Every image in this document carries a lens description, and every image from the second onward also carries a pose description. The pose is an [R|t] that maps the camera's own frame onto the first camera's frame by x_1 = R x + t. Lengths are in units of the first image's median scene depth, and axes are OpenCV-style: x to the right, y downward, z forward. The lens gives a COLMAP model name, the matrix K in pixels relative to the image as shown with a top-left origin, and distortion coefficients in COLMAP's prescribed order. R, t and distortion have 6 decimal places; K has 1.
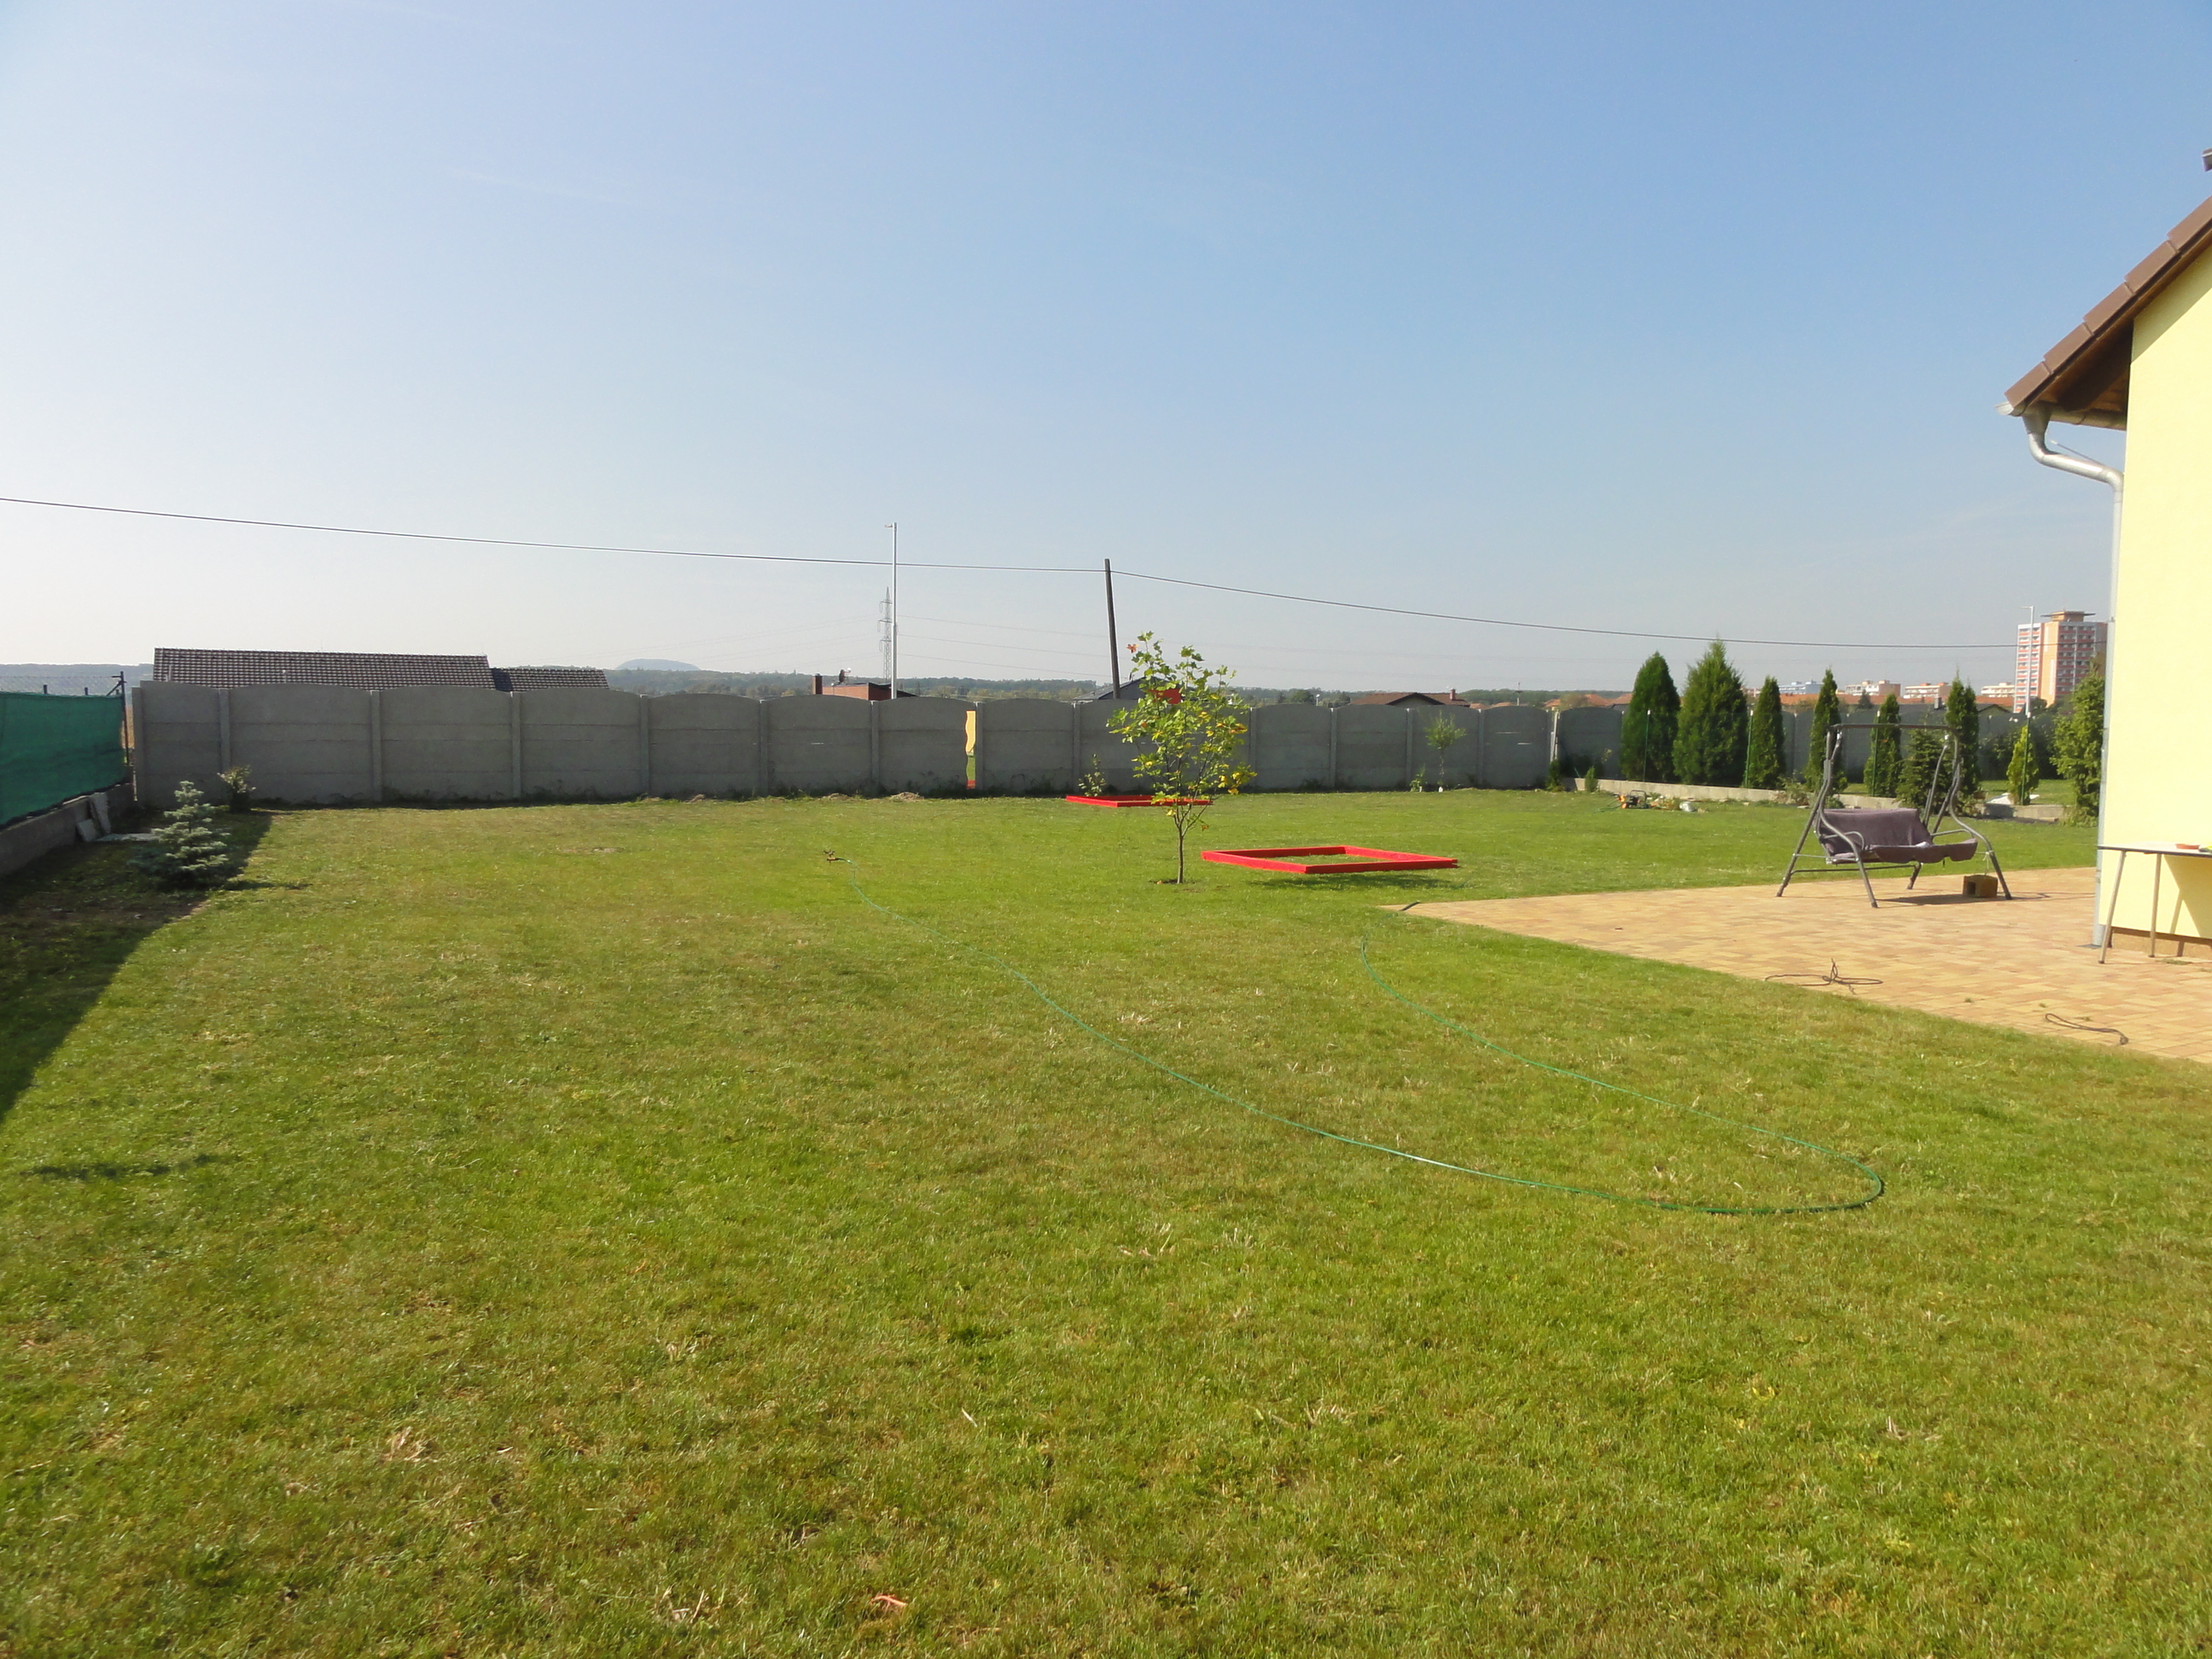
lens RADIAL K [[1553.7, 0, 1106.0], [0, 1553.7, 829.5], [0, 0, 1]] dist [0.012342, 0.001057]
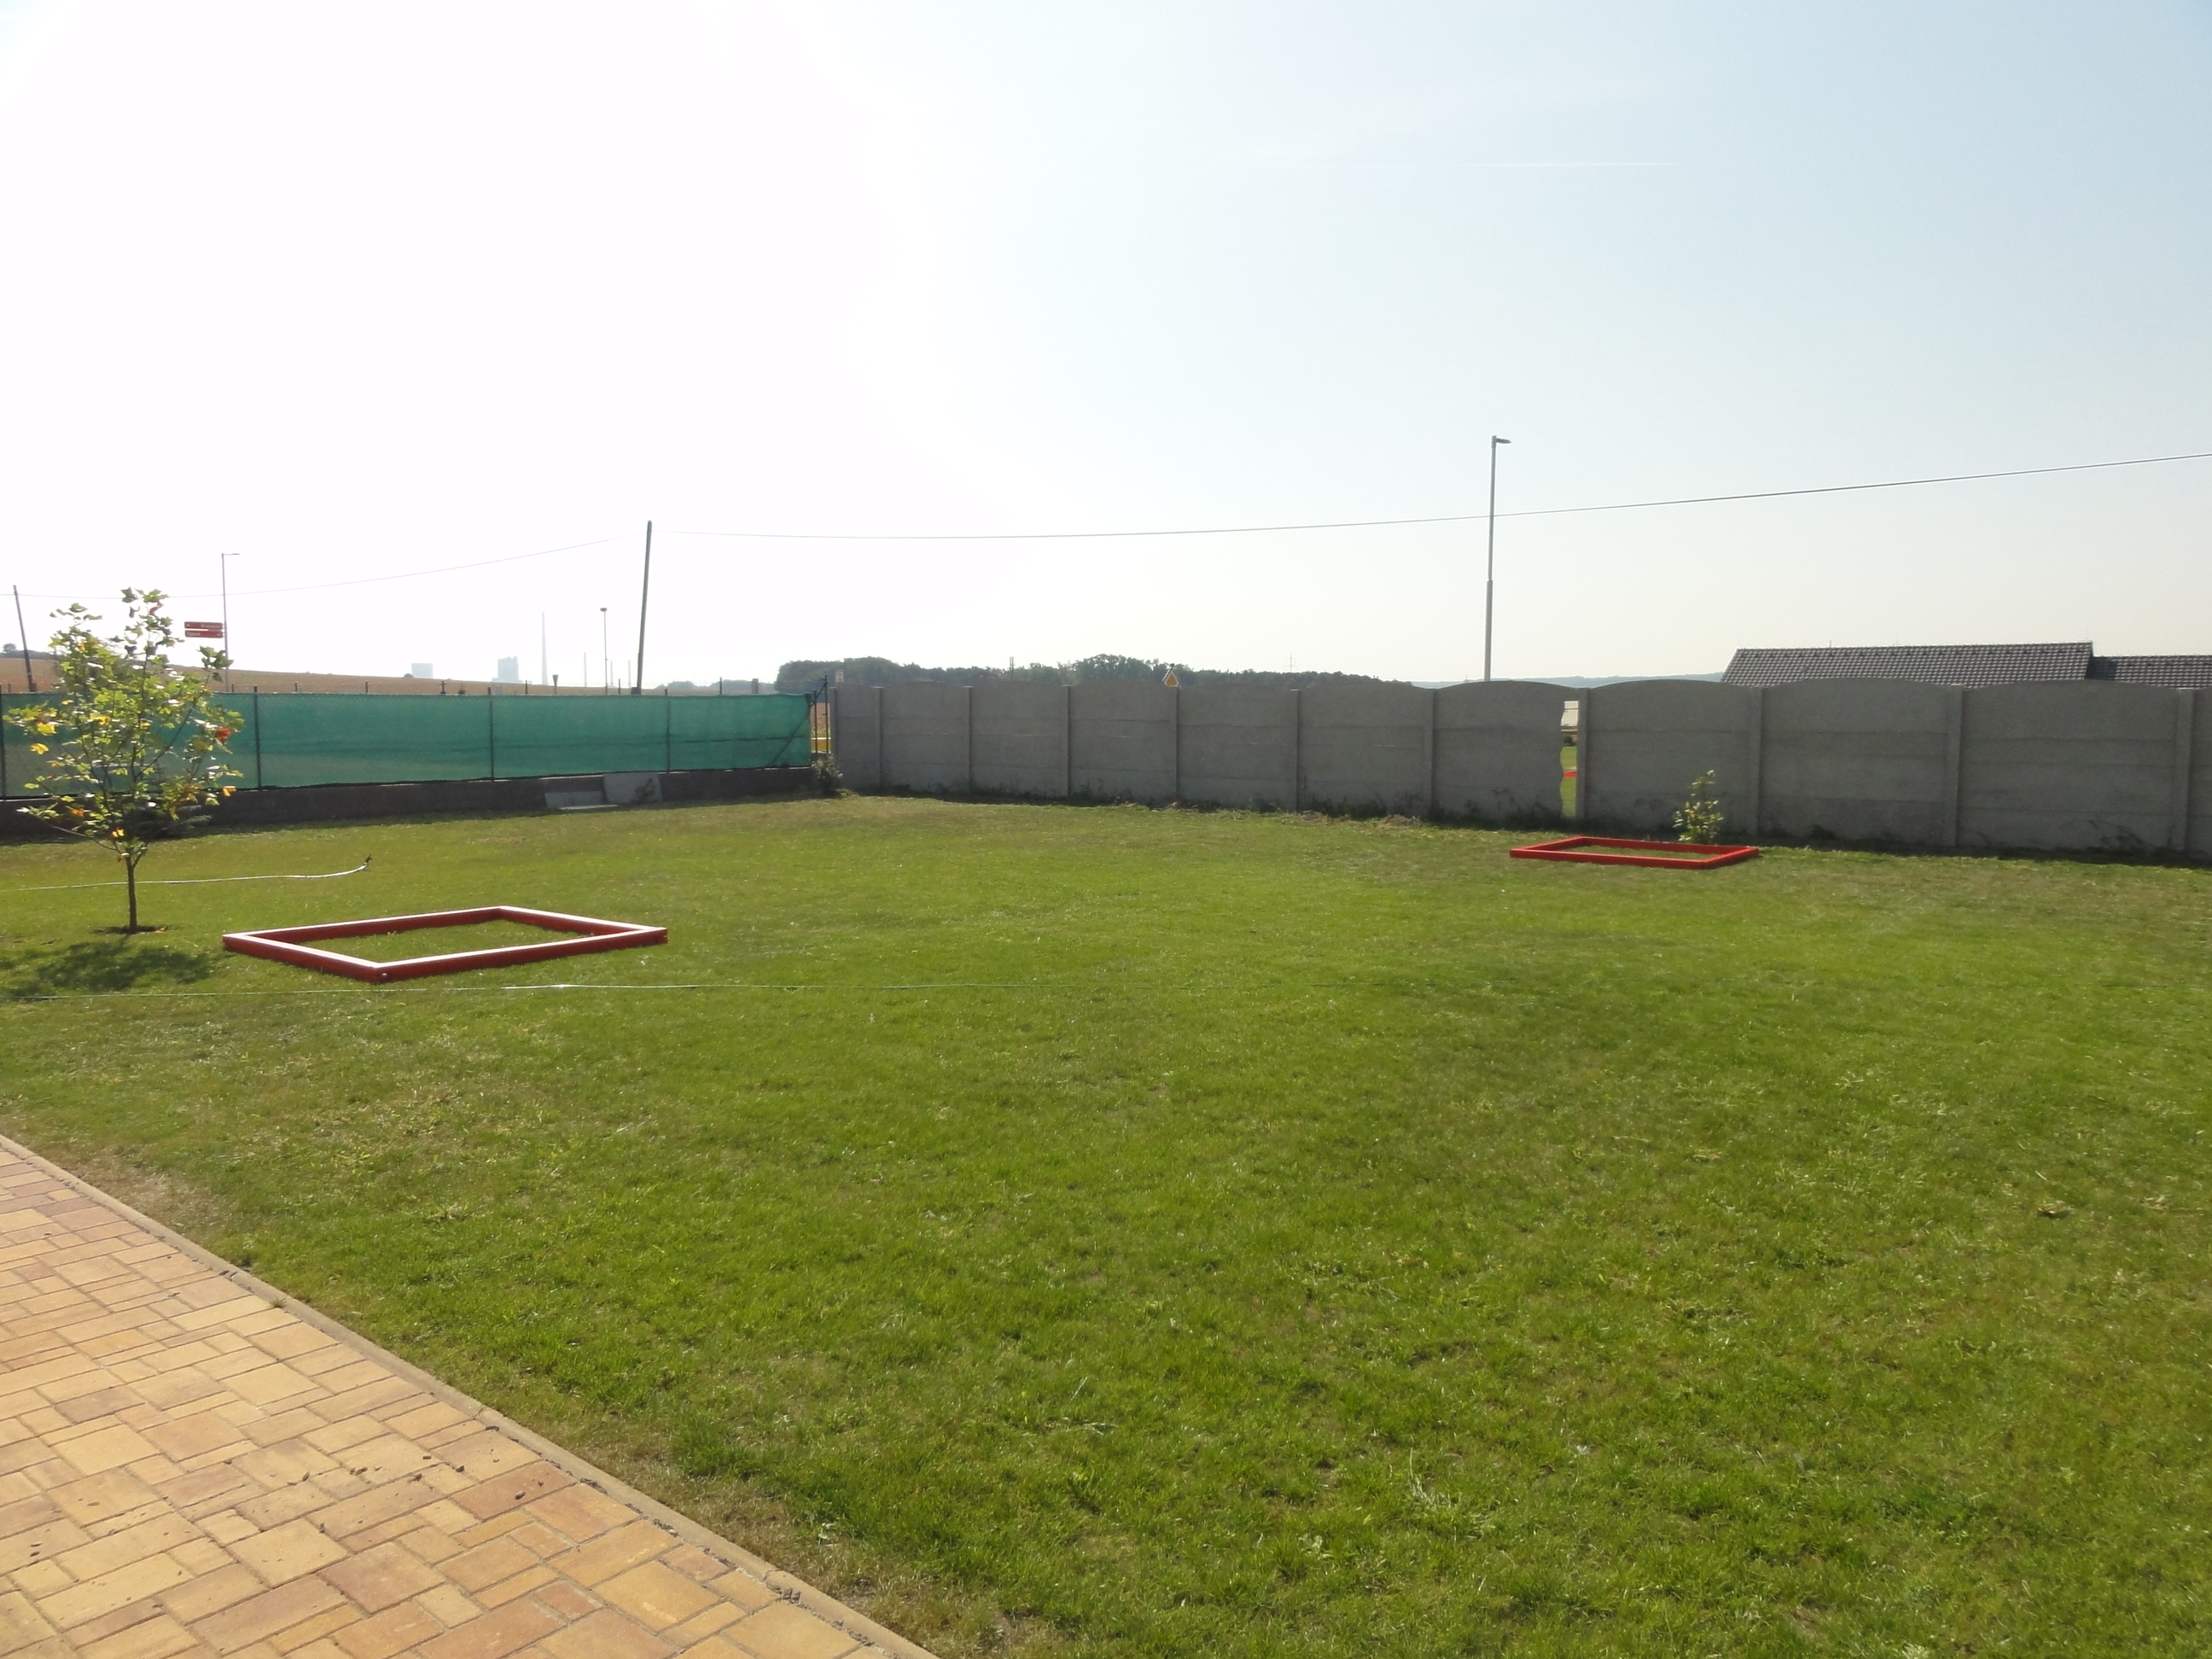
lens RADIAL K [[1582.8, 0, 1106.0], [0, 1582.8, 829.5], [0, 0, 1]] dist [0.002015, 0.001678]
pose [[0.396628, 0.064456, -0.915714, 0.439714], [-0.066389, 0.996934, 0.041418, -0.034397], [0.915575, 0.044366, 0.399691, 0.519943]]
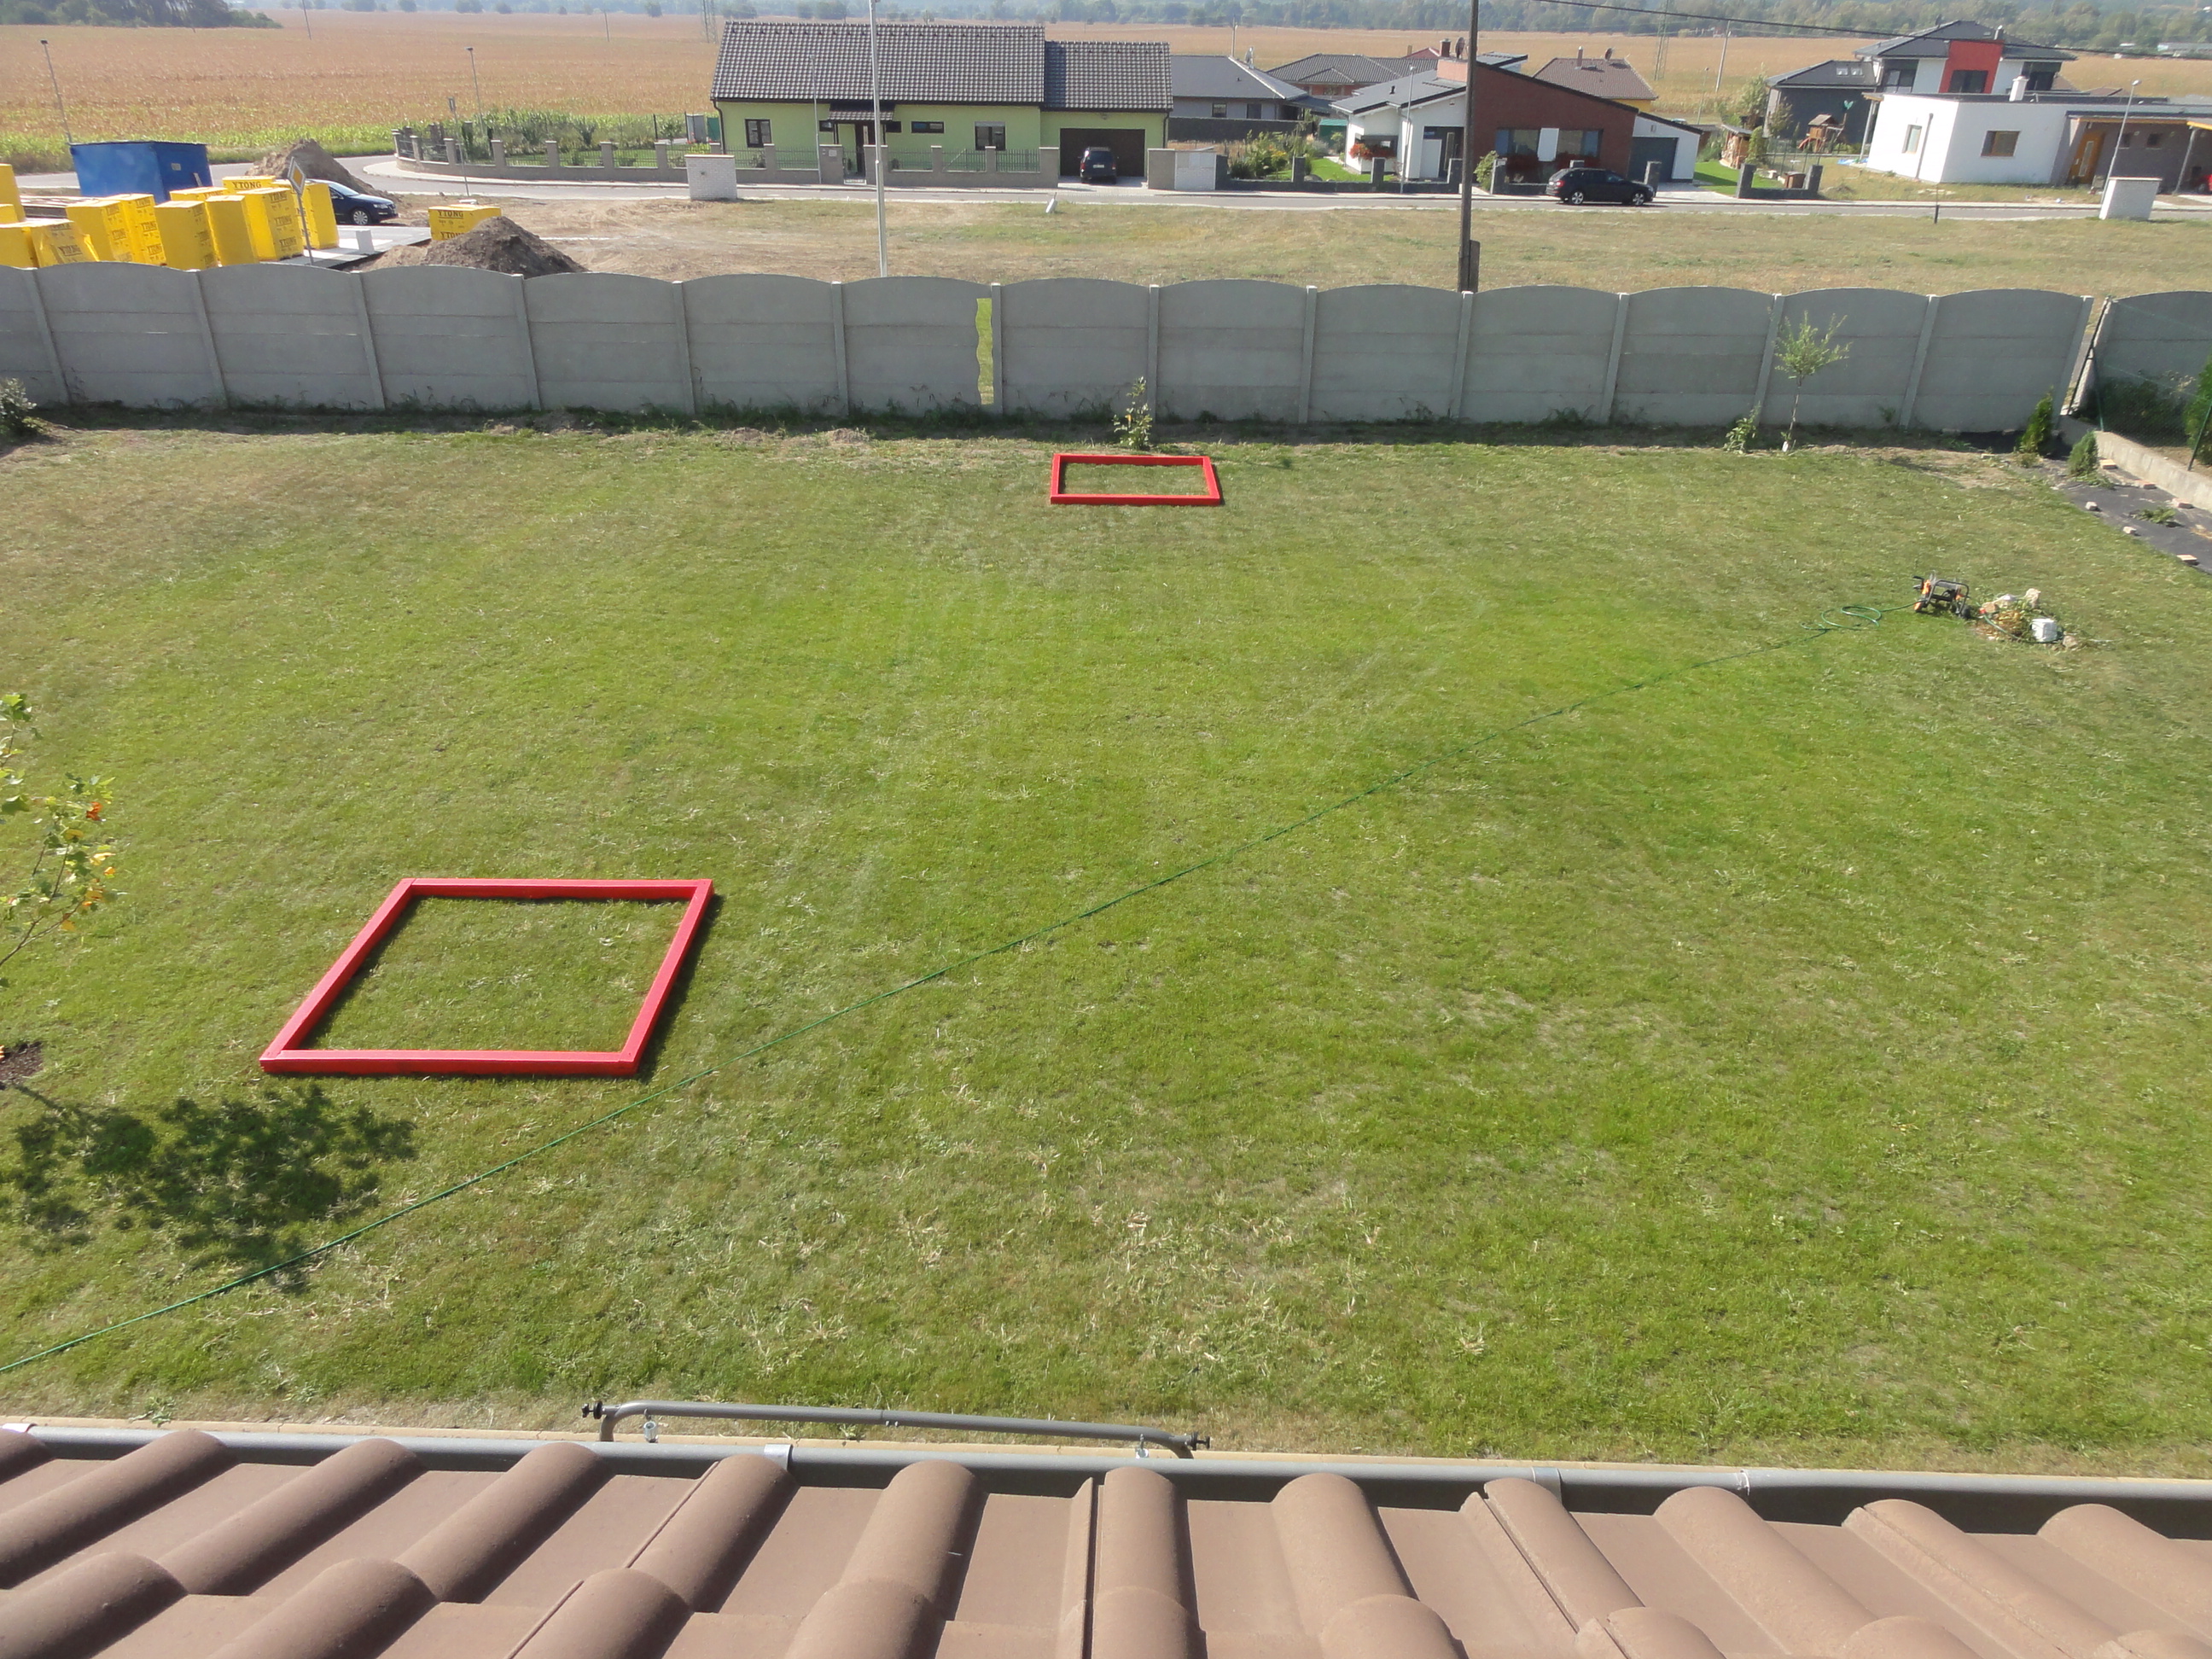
lens RADIAL K [[1580.4, 0, 1106.0], [0, 1580.4, 829.5], [0, 0, 1]] dist [0.012873, 0.001458]
pose [[0.884390, 0.218557, -0.412417, 0.293861], [-0.040942, 0.916514, 0.397903, -0.136179], [0.464950, -0.335016, 0.819503, 0.342660]]
